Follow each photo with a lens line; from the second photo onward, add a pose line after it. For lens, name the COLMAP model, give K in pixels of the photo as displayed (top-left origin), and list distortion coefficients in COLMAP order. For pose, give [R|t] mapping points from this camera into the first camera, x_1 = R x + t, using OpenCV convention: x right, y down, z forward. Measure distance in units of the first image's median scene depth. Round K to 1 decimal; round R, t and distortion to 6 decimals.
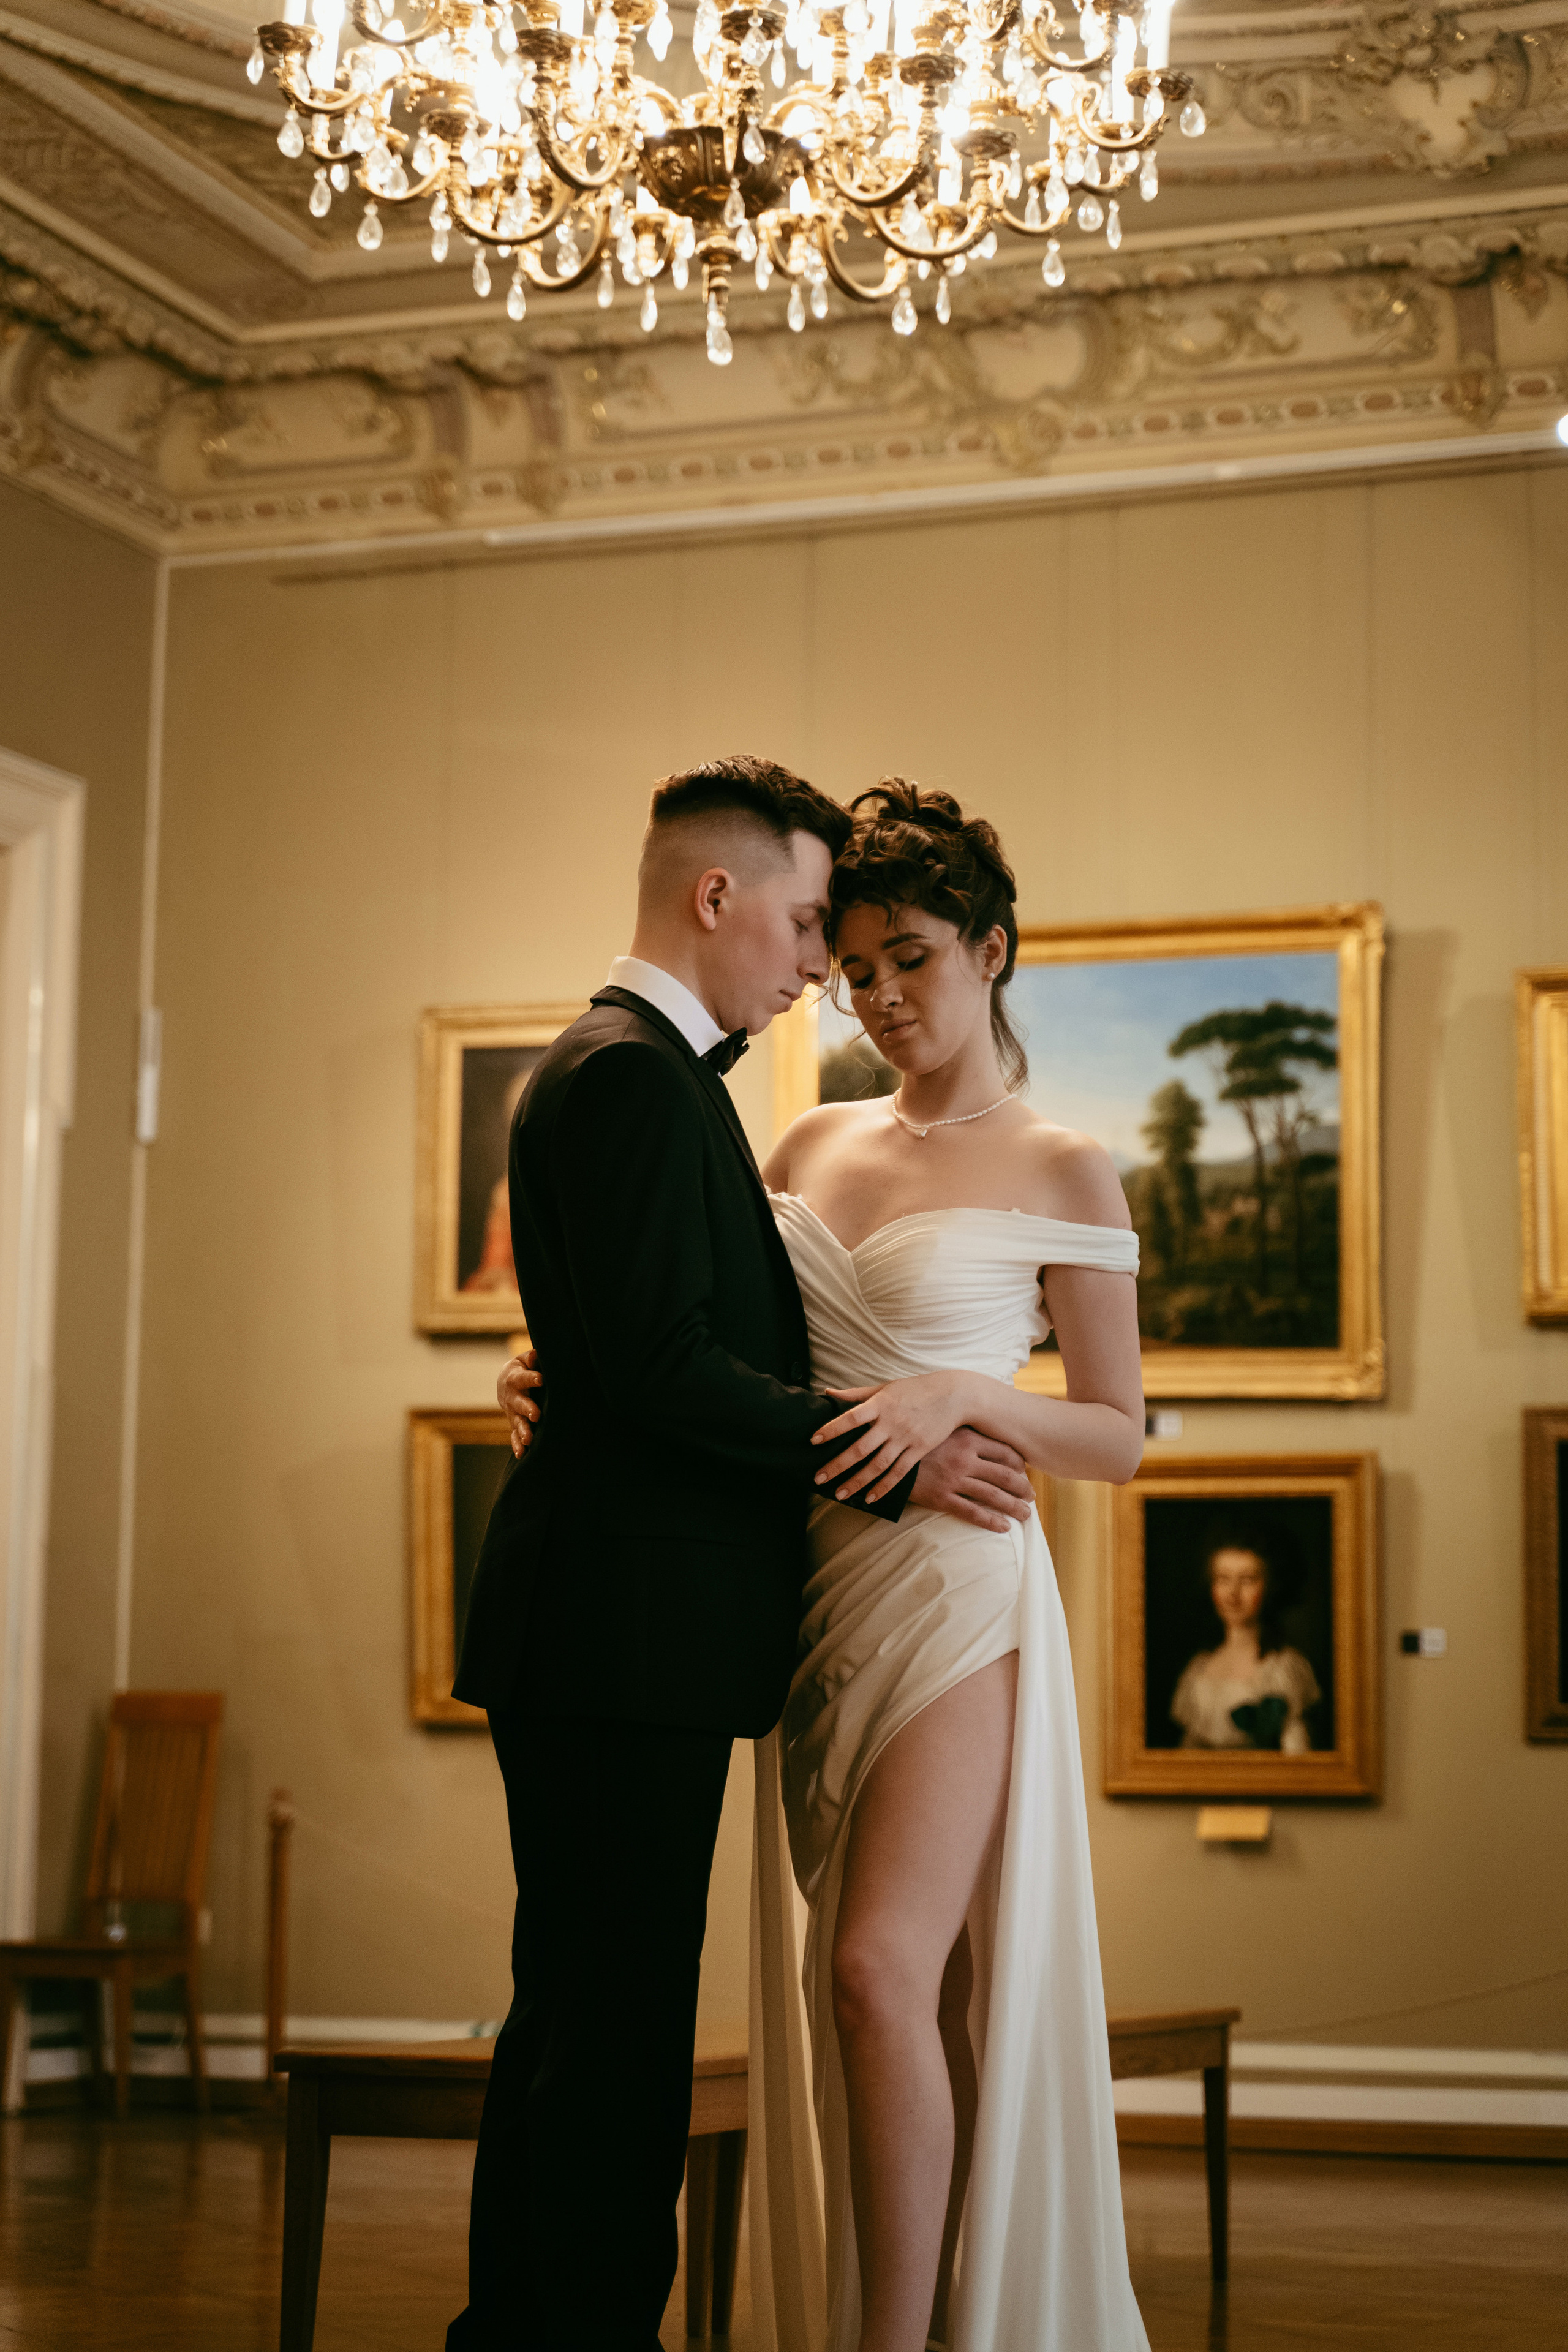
lens RADIAL K [[4886.2, 0, 772.8], [0, 4886.2, 1229.4], [0, 0, 1]] dist [-0.036933, 0.119562]
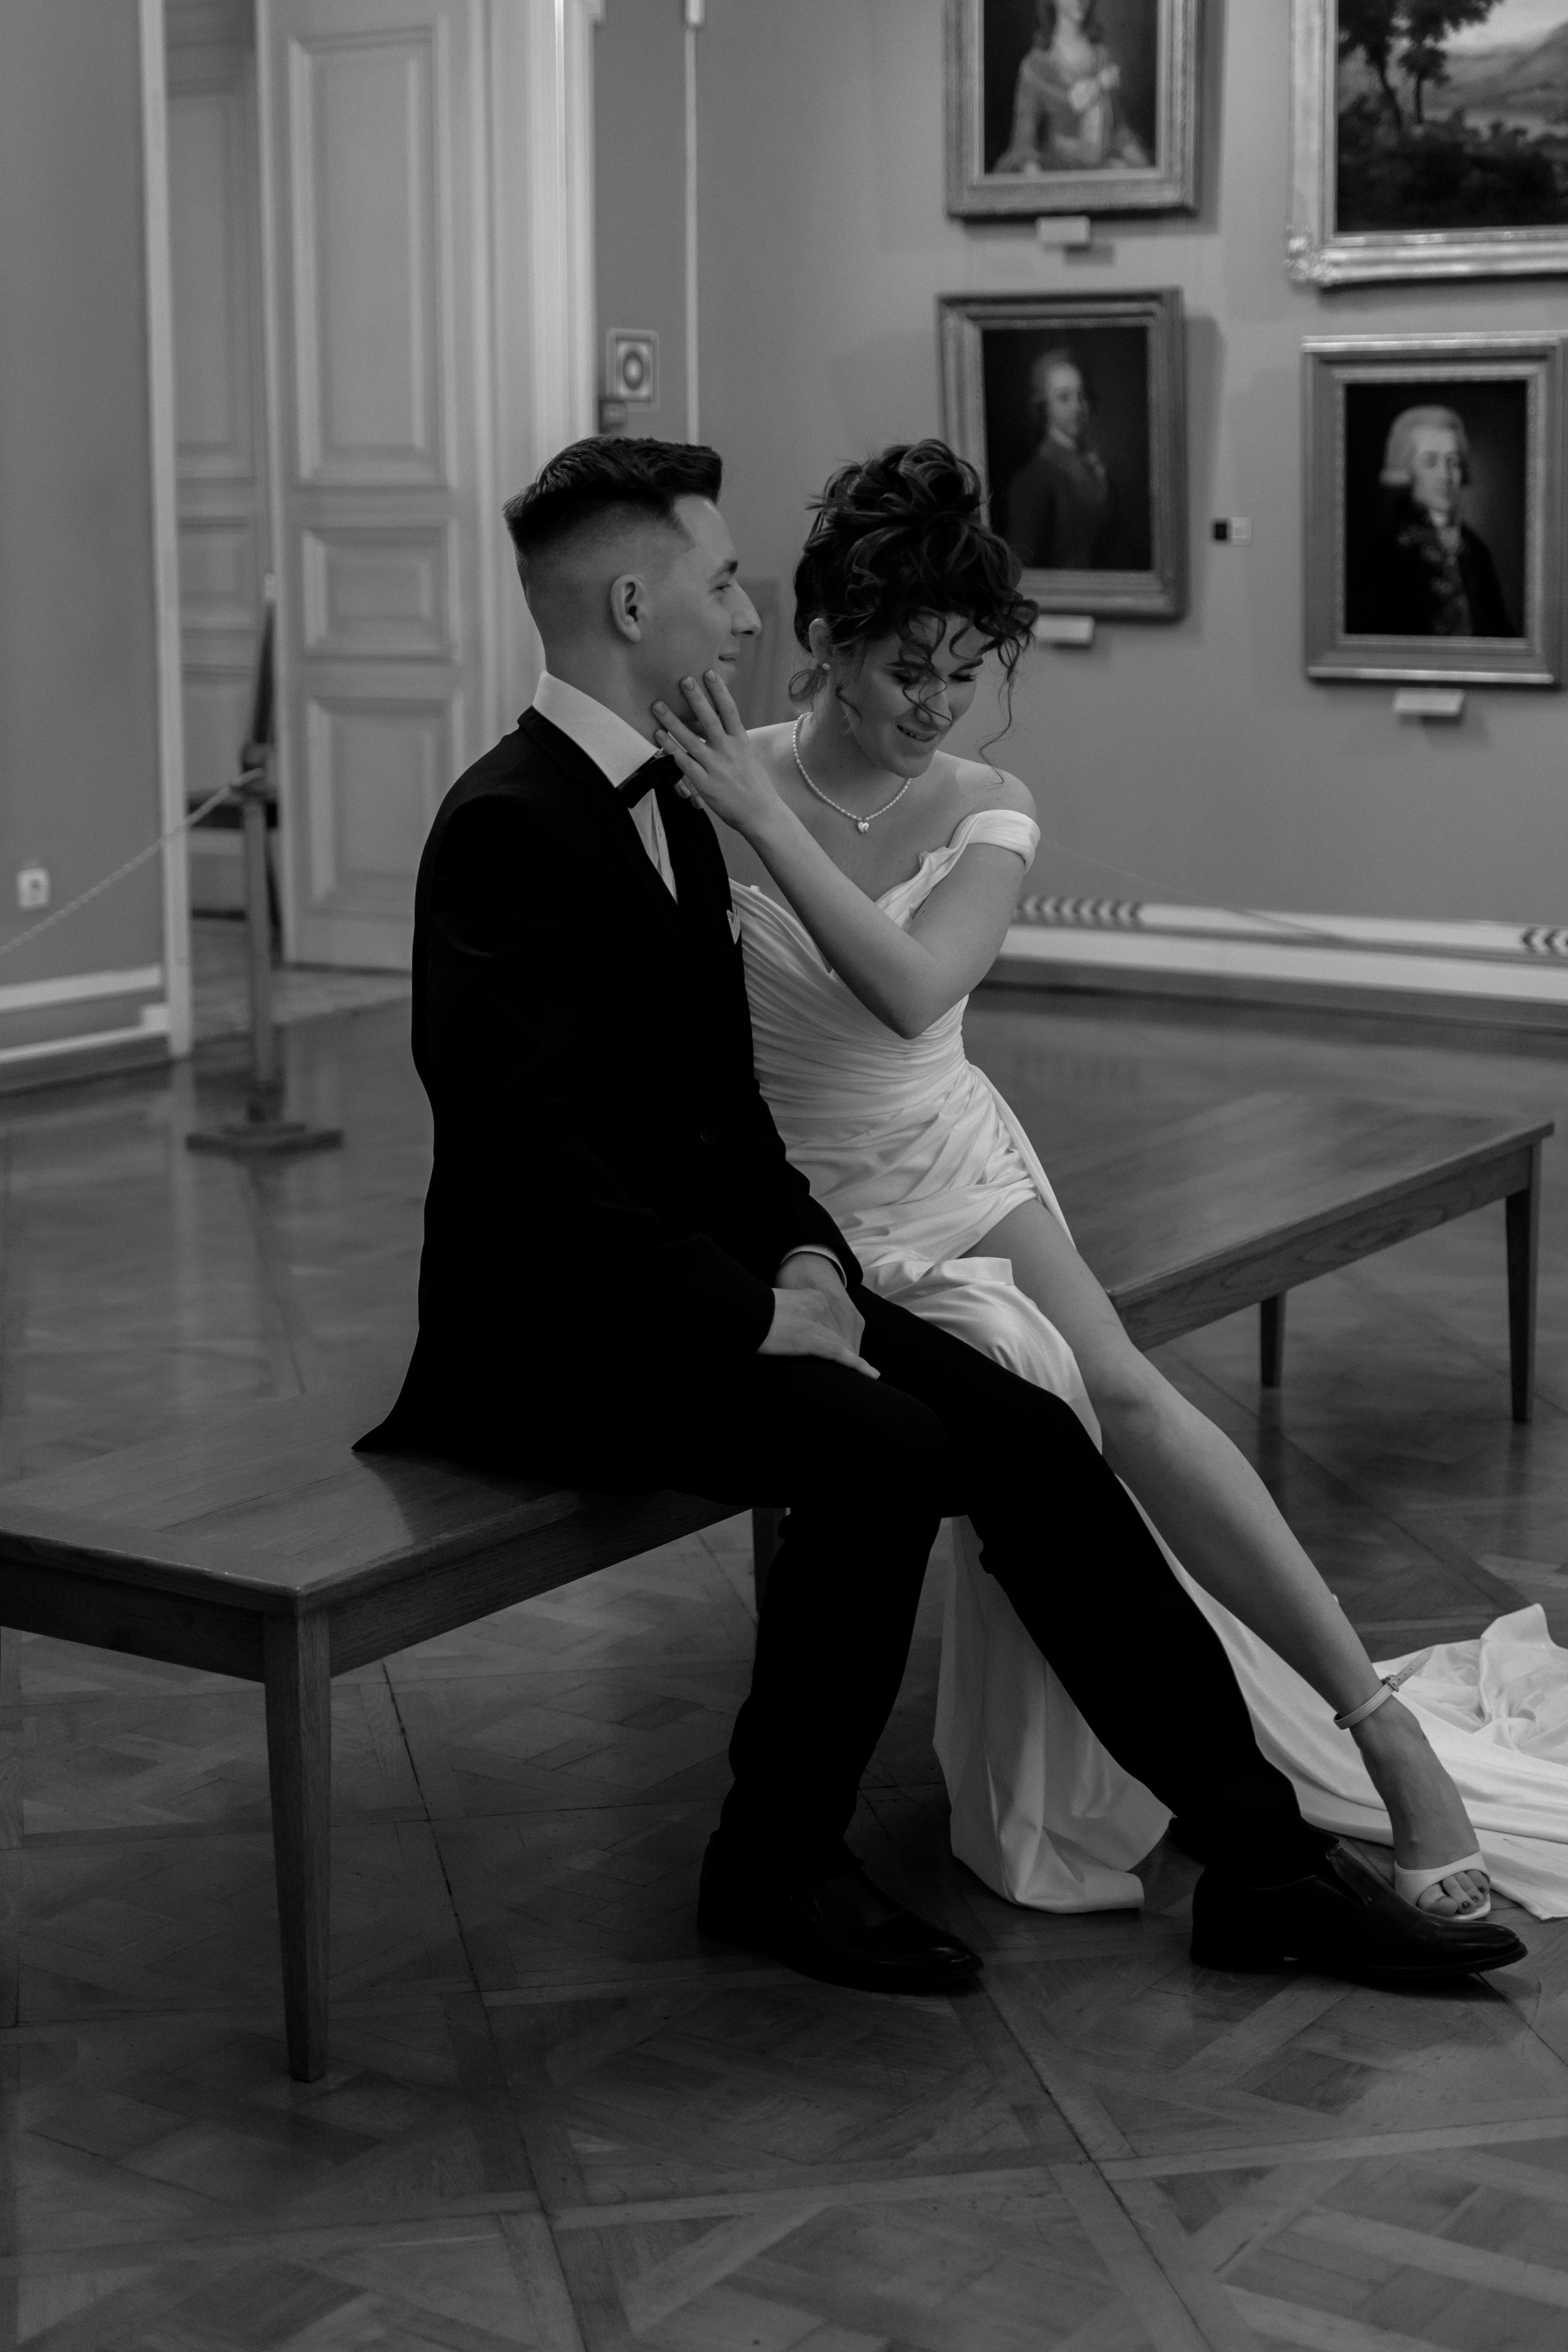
lens RADIAL K [[3738.0, 0, 792.6], [0, 3738.0, 1131.7], [0, 0, 1]] dist [-0.004373, -0.019255]
pose [[0.973638, 0.017581, -0.227419, 0.076982], [0.050223, 0.956034, 0.288925, -0.023567], [0.222500, -0.292730, 0.929948, 0.239165]]
